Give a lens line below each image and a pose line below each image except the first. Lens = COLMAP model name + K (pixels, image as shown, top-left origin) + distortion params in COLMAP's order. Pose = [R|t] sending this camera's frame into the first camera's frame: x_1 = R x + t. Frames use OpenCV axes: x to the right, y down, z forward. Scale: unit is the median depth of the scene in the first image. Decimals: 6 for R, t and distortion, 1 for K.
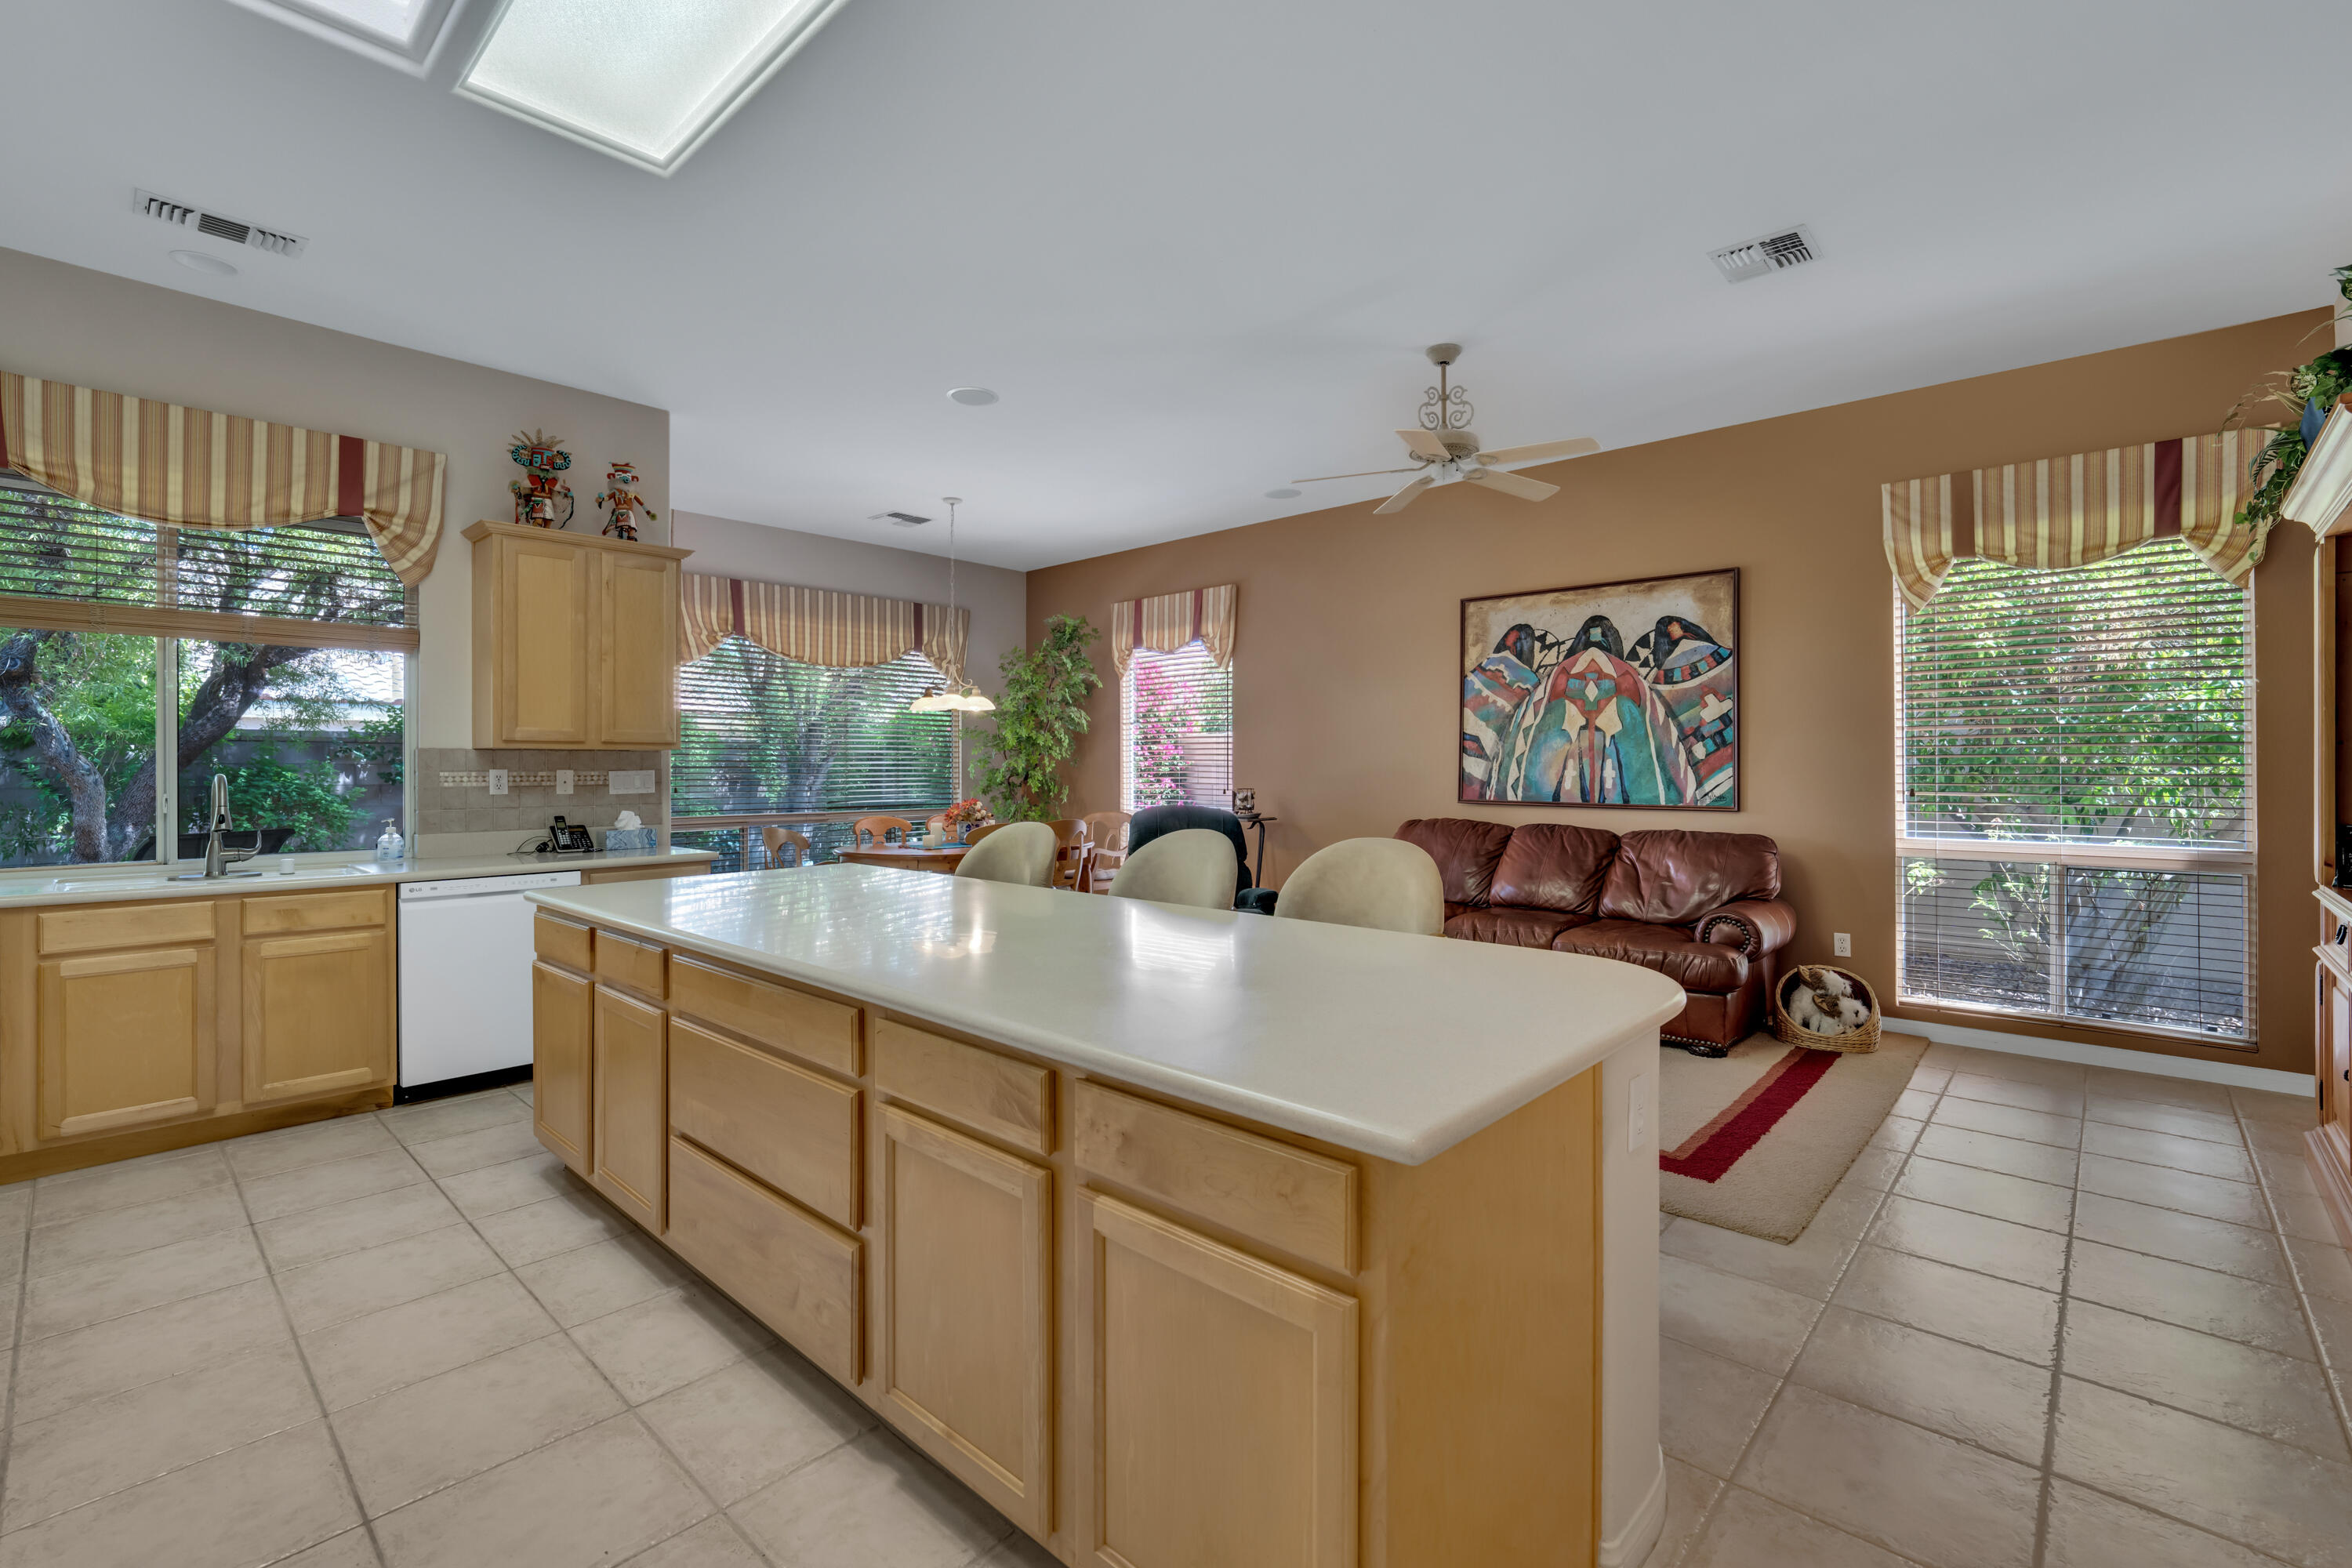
lens RADIAL K [[1011.0, 0, 1181.6], [0, 1011.0, 771.1], [0, 0, 1]] dist [-0.013747, 0.005137]
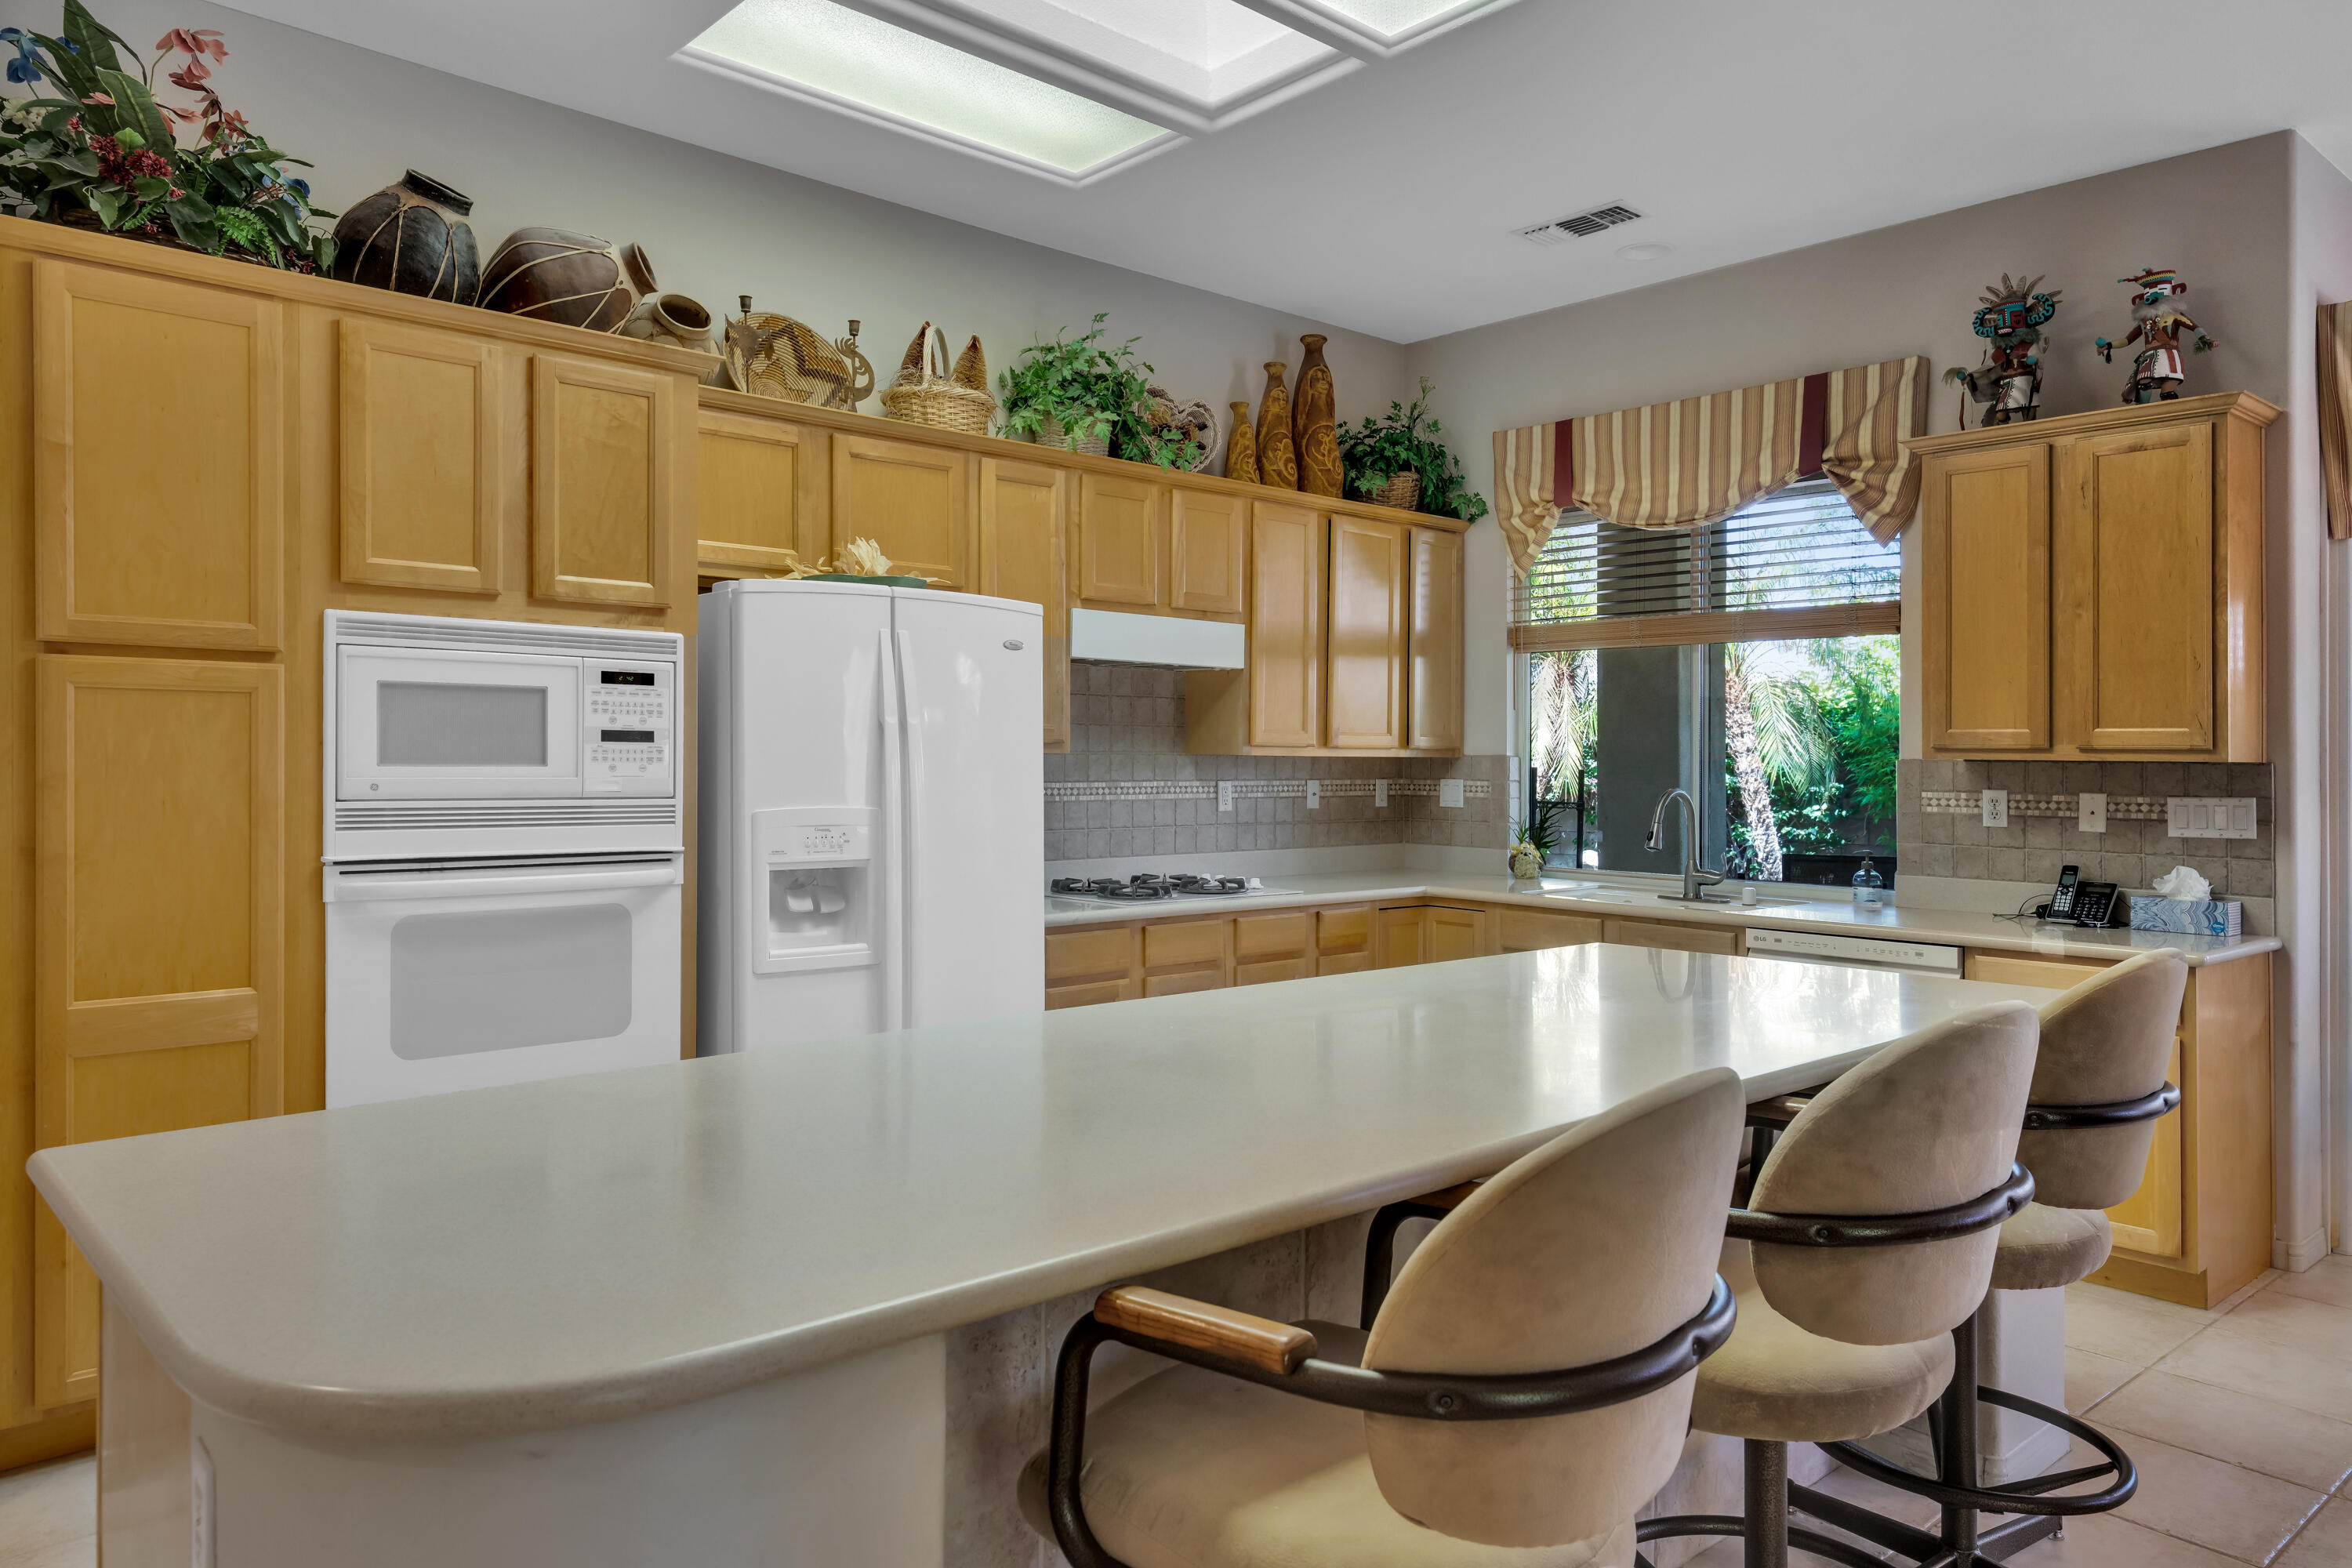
lens RADIAL K [[1560.1, 0, 1167.0], [0, 1560.1, 775.5], [0, 0, 1]] dist [0.007187, -0.000294]
pose [[-0.102100, 0.012444, -0.994696, 0.358985], [-0.013351, 0.999815, 0.013878, -0.015749], [0.994685, 0.014697, -0.101915, 0.460635]]
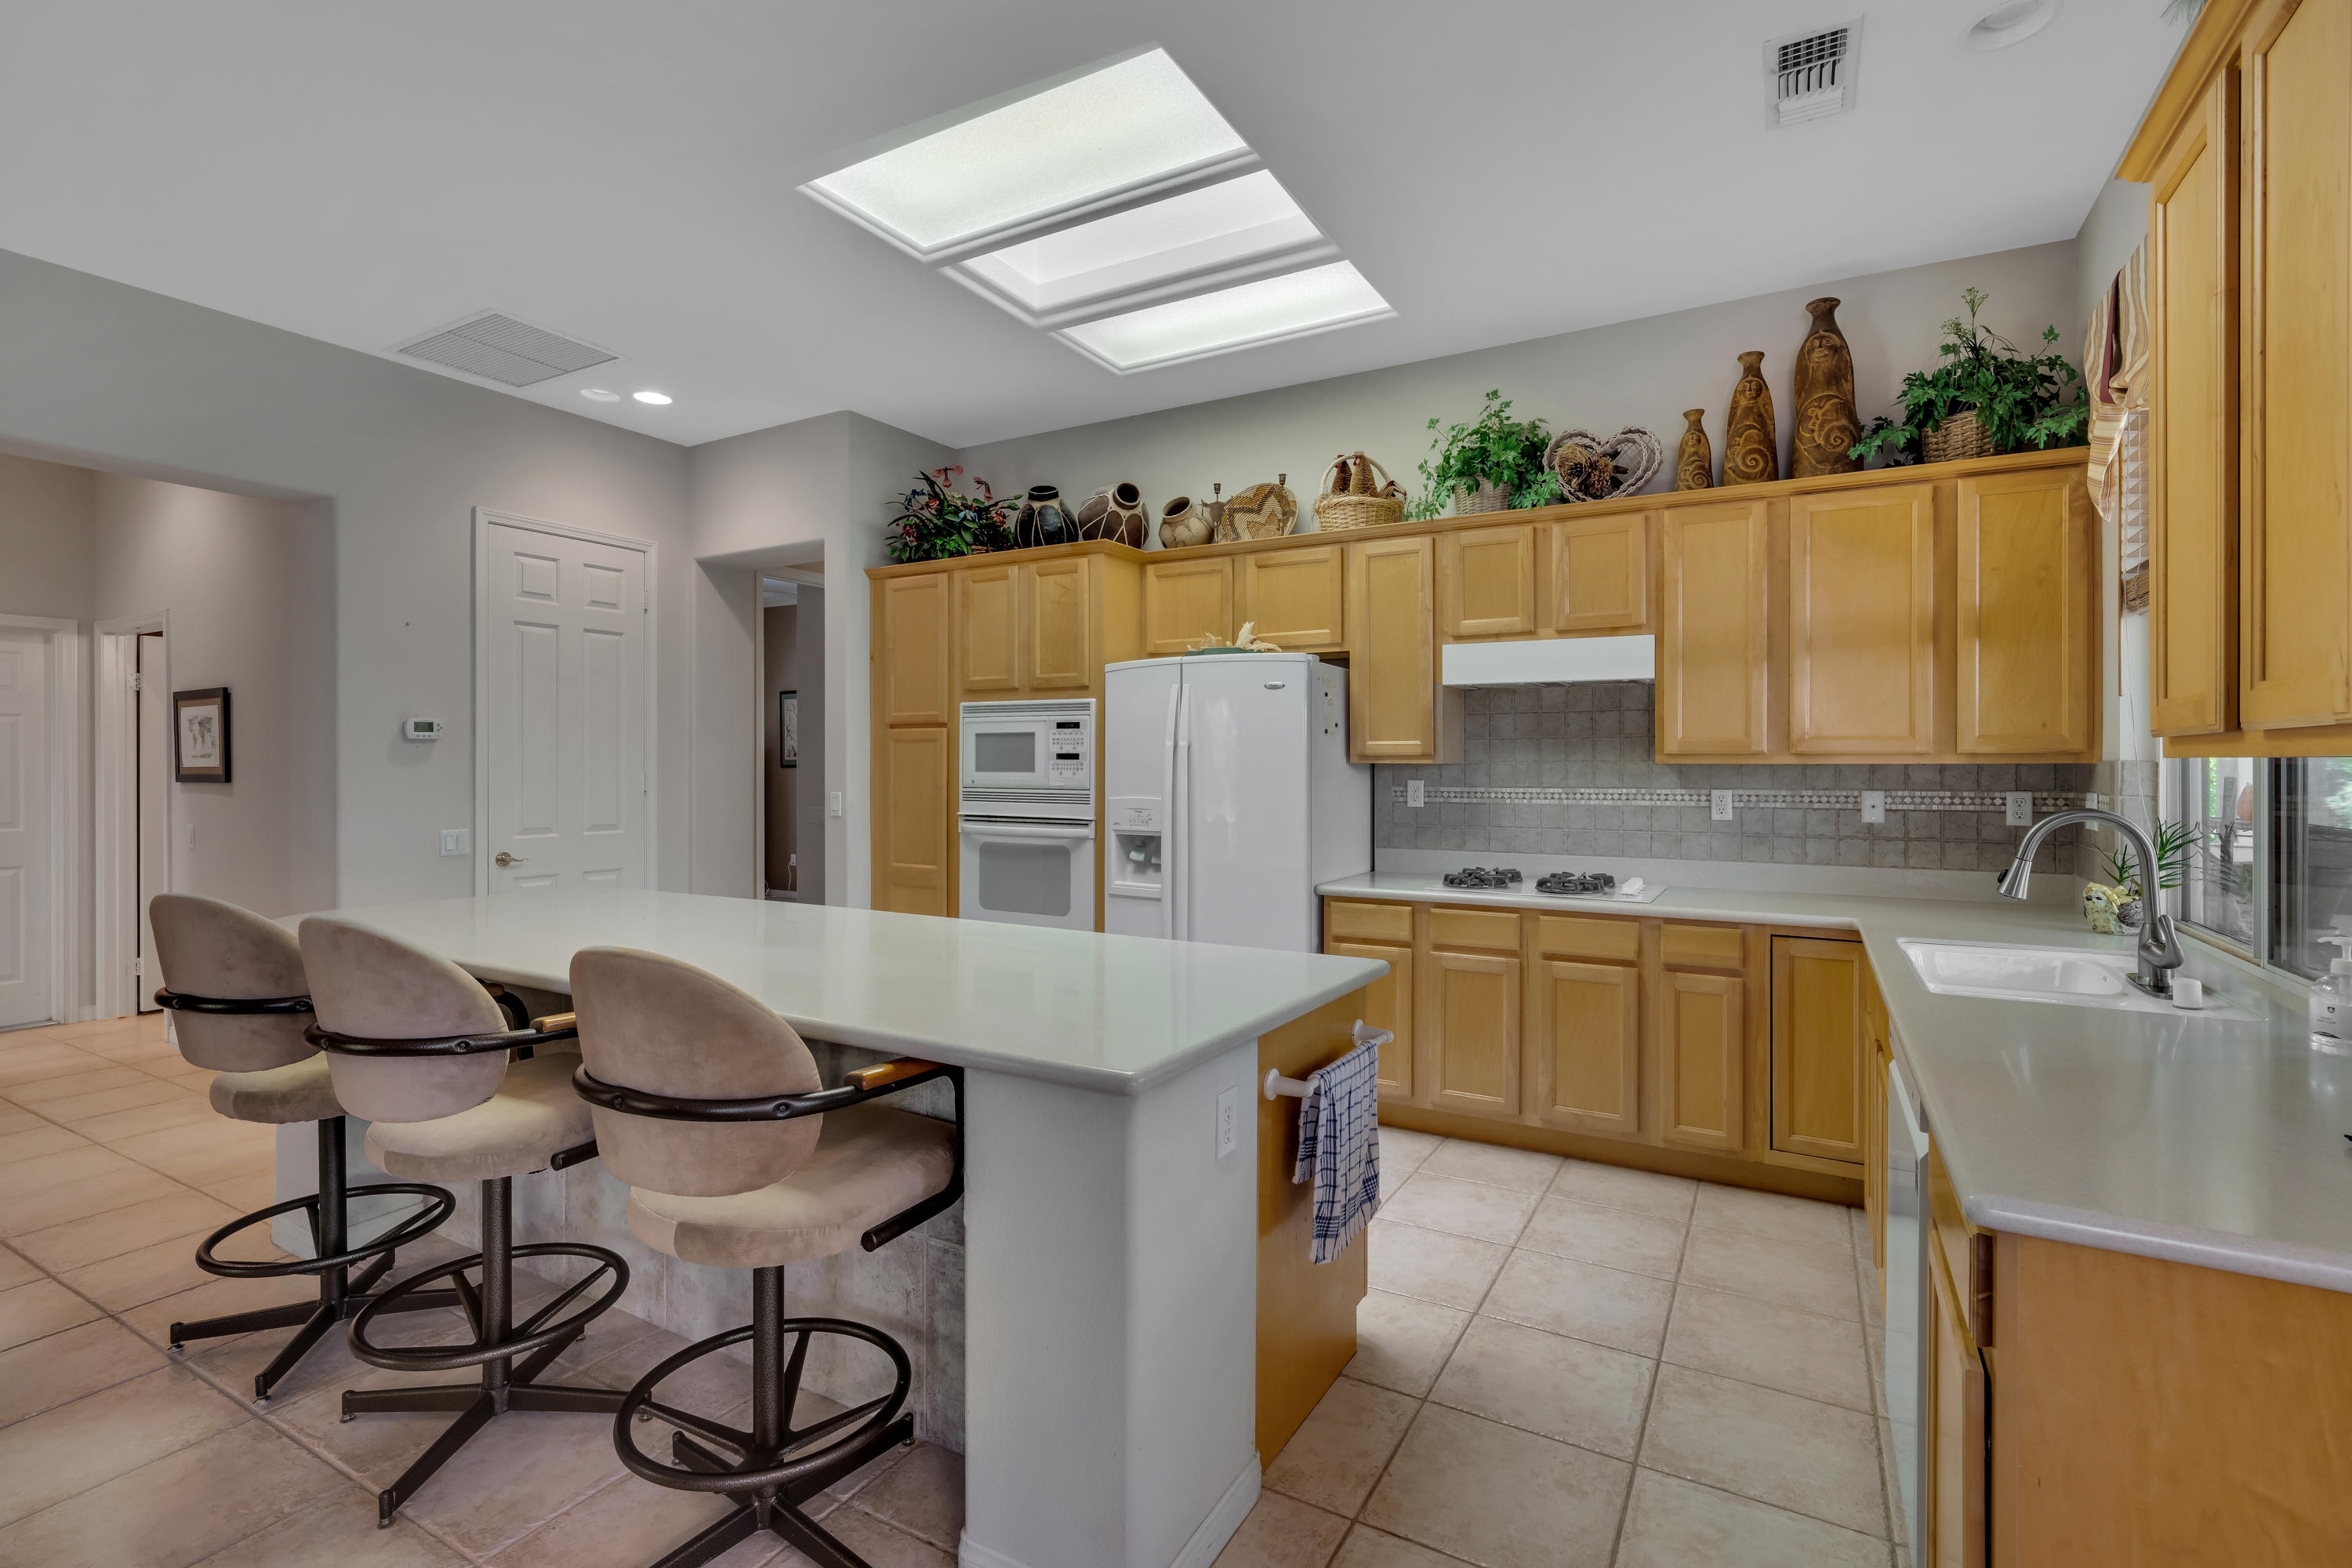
lens RADIAL K [[1084.9, 0, 1175.8], [0, 1084.9, 770.8], [0, 0, 1]] dist [-0.000652, -0.000126]
pose [[-0.978081, 0.000347, -0.208226, -0.195011], [-0.001561, 0.999958, 0.009000, -0.016591], [0.208220, 0.009128, -0.978039, 1.035254]]
